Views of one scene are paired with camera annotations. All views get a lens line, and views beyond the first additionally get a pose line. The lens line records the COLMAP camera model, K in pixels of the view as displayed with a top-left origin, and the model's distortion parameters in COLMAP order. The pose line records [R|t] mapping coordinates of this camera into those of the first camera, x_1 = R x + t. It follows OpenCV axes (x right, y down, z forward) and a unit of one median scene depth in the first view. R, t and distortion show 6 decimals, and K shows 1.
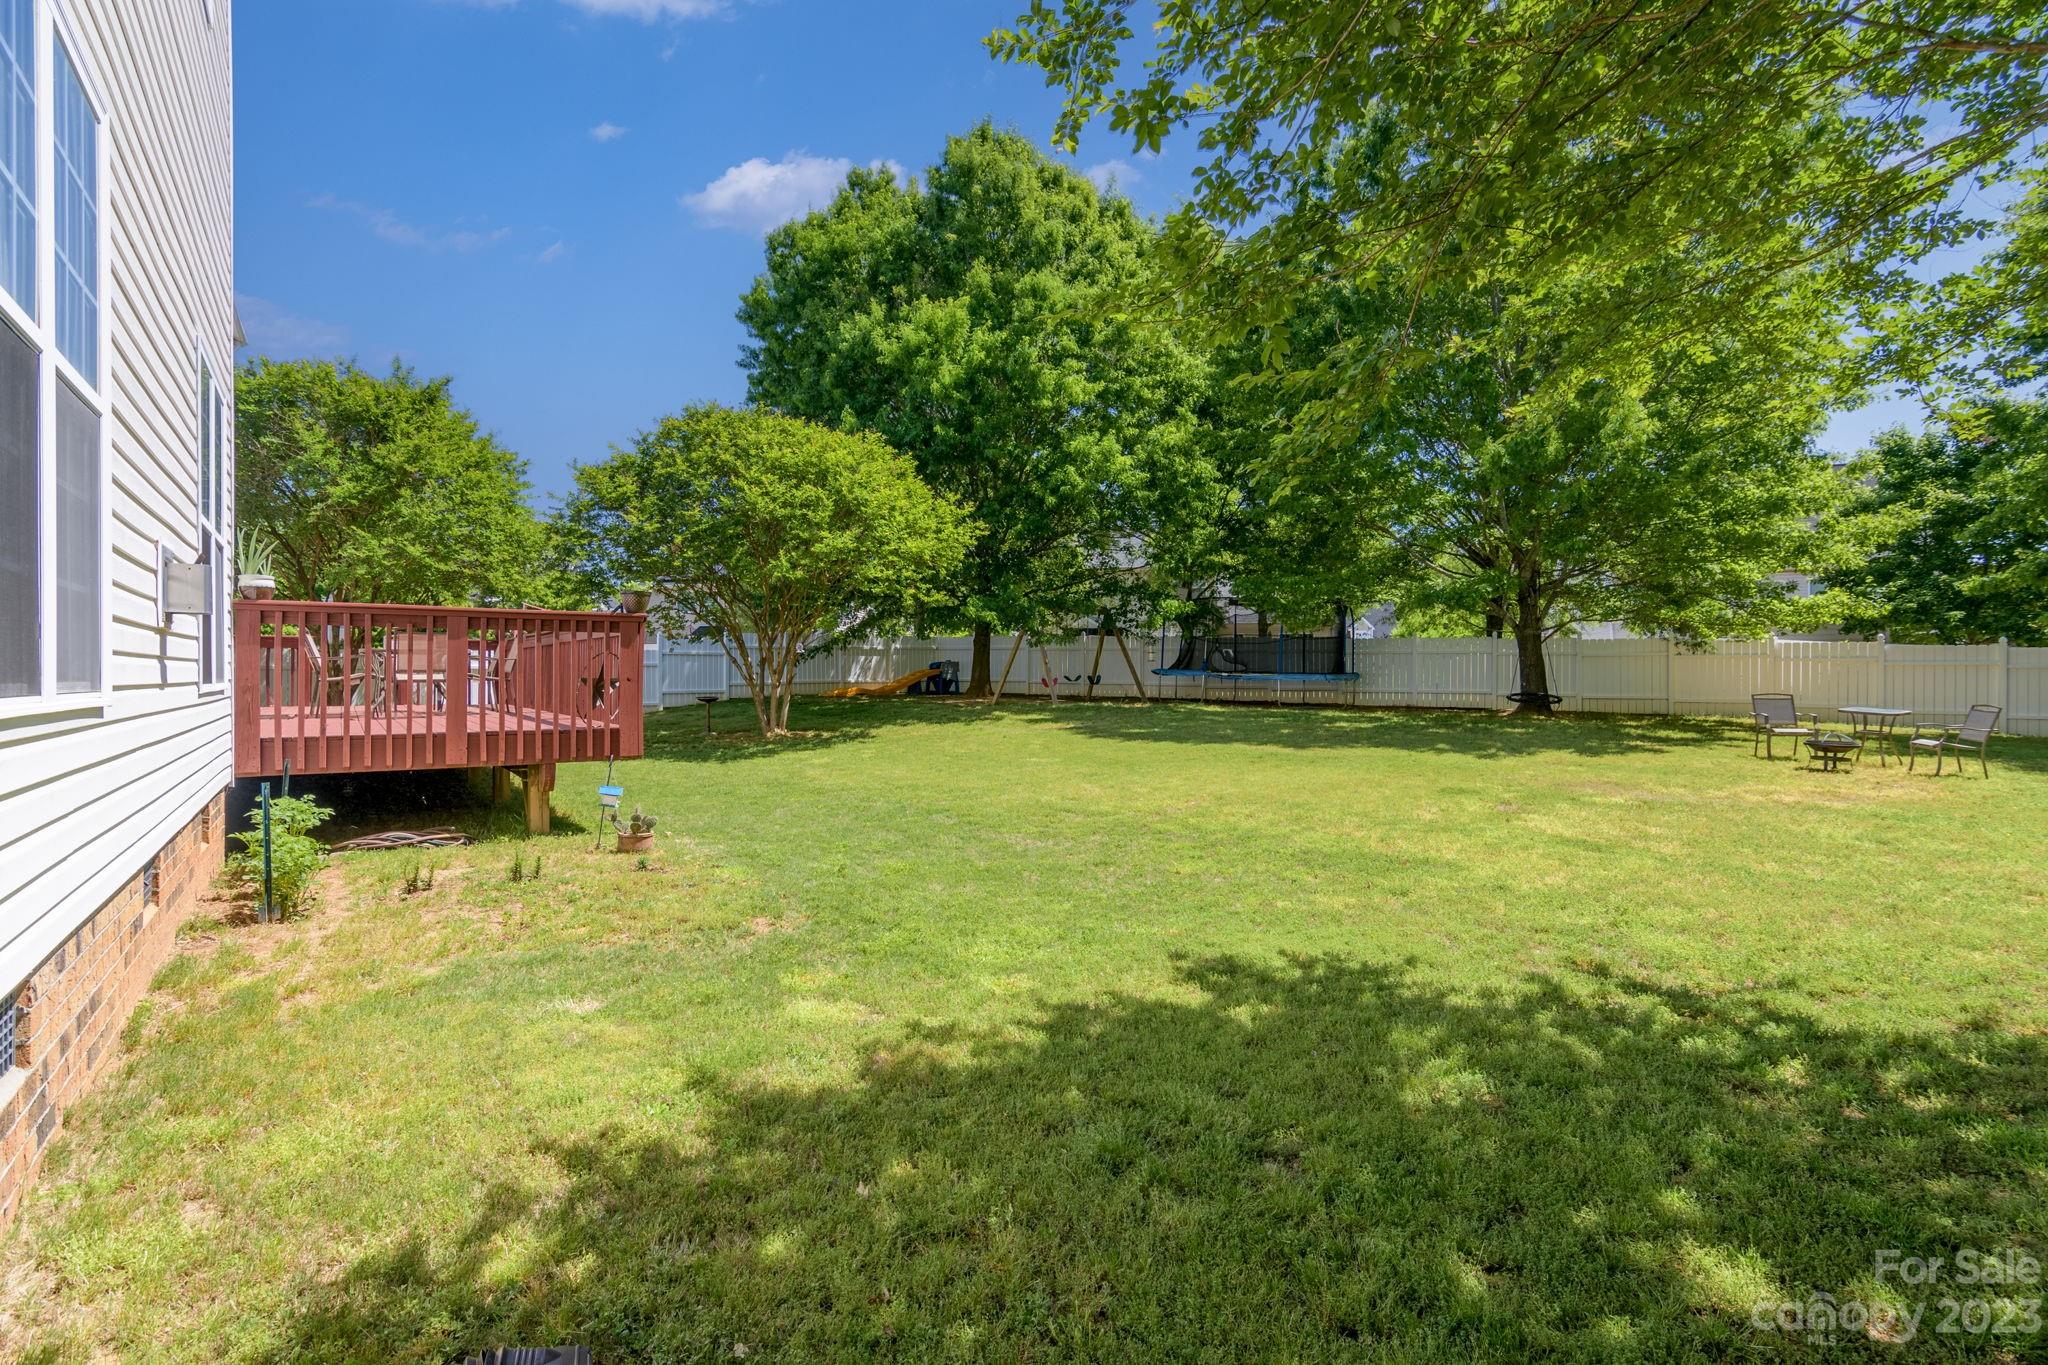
lens RADIAL K [[985.5, 0, 1015.7], [0, 985.5, 674.2], [0, 0, 1]] dist [-0.003568, 0.000670]
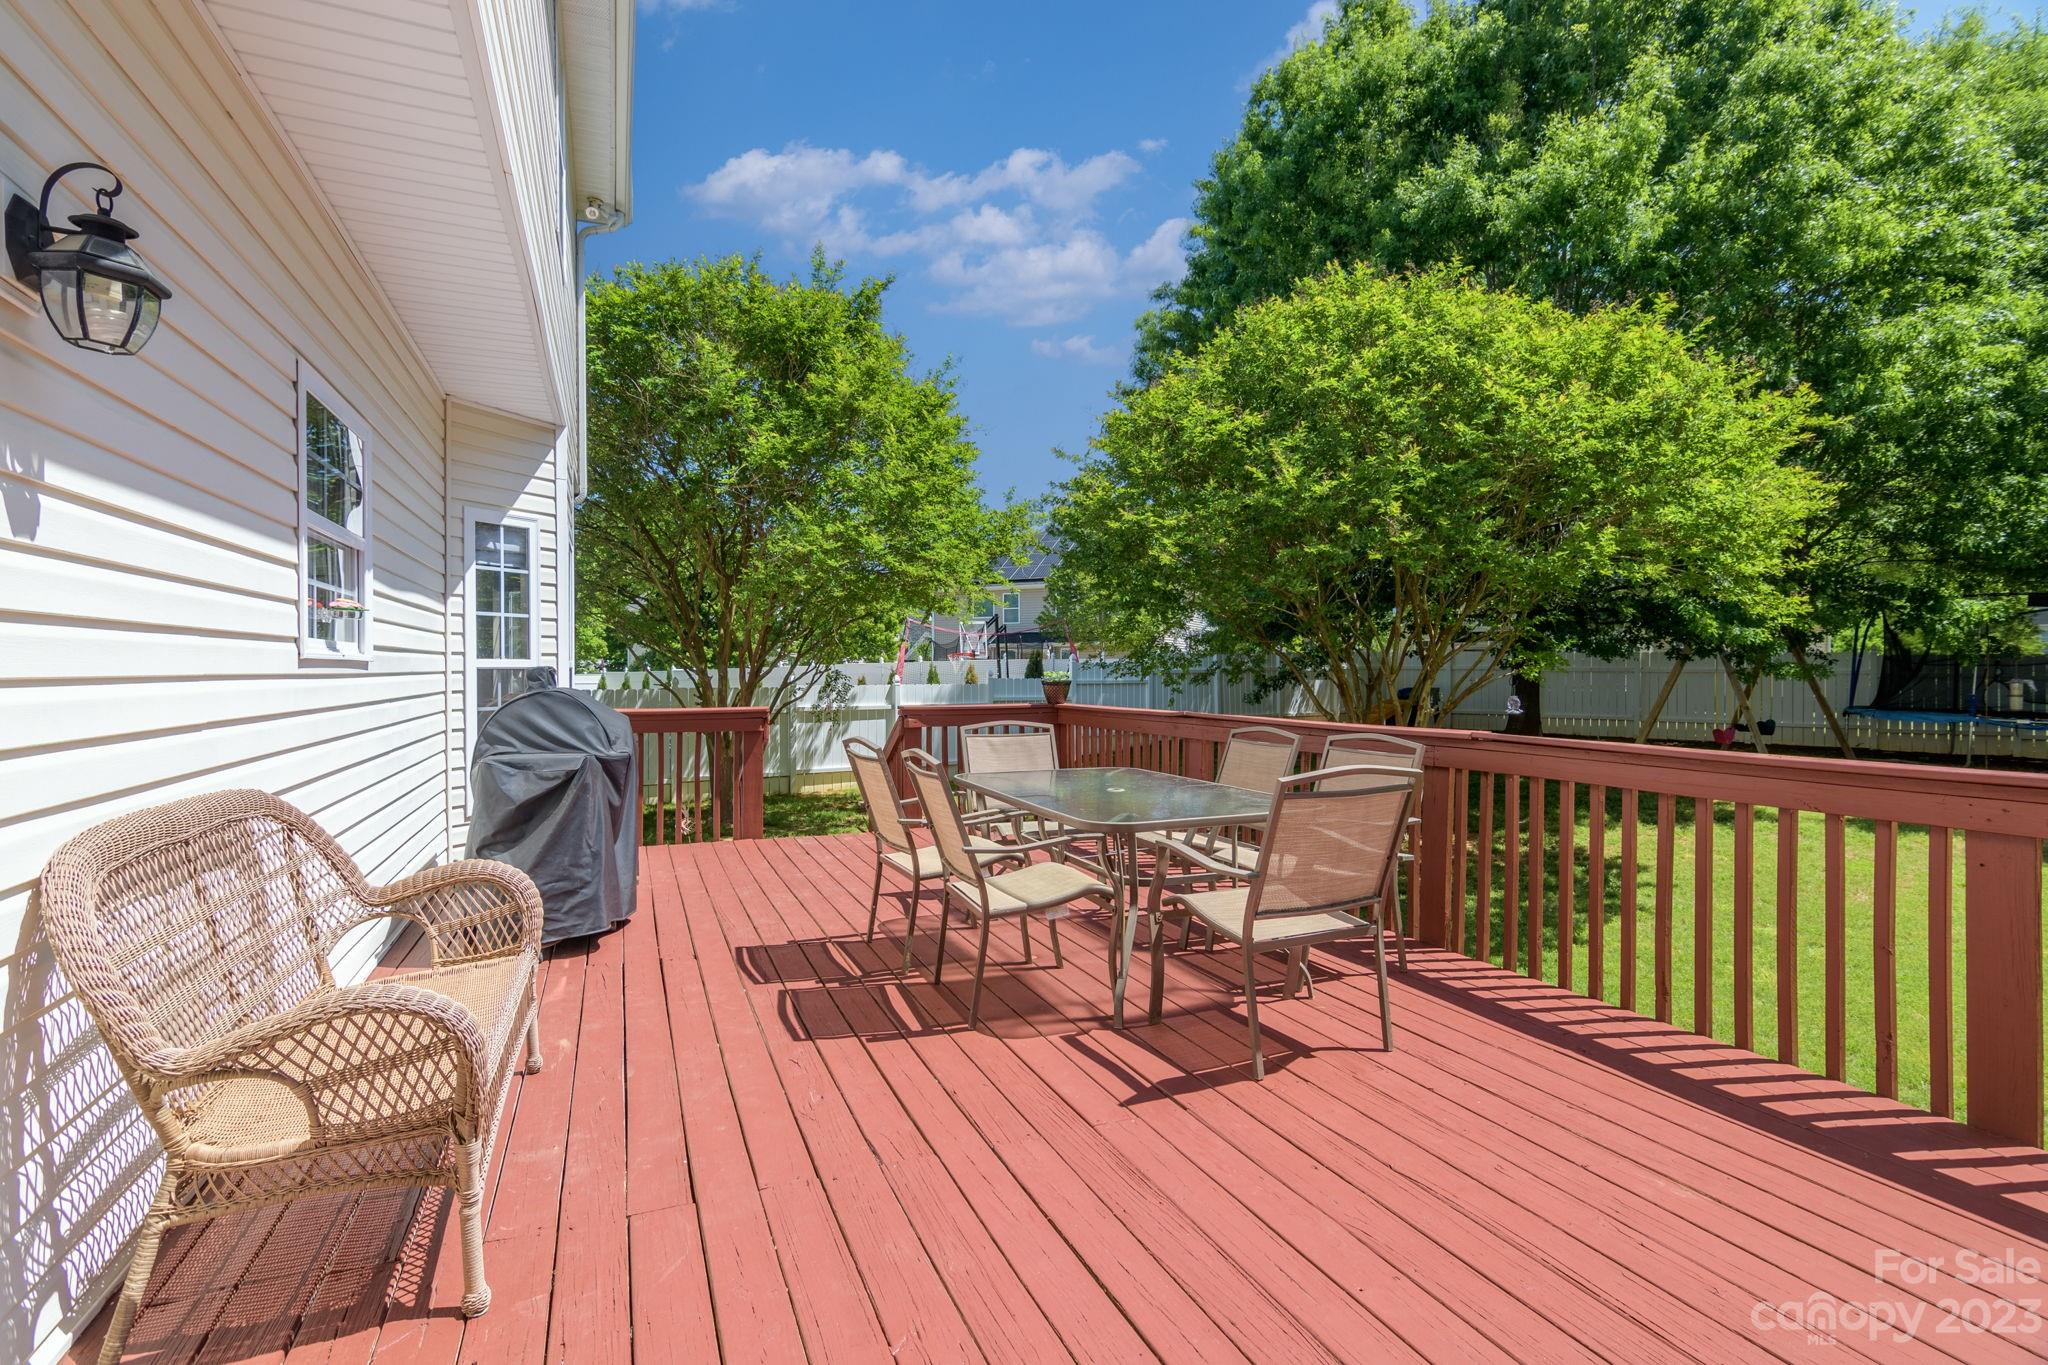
lens RADIAL K [[985.5, 0, 1015.7], [0, 985.5, 674.2], [0, 0, 1]] dist [-0.003568, 0.000670]
pose [[0.964775, 0.008277, -0.262945, -0.363289], [-0.005167, 0.999908, 0.012515, -0.052941], [0.263024, -0.010716, 0.964730, 0.440117]]
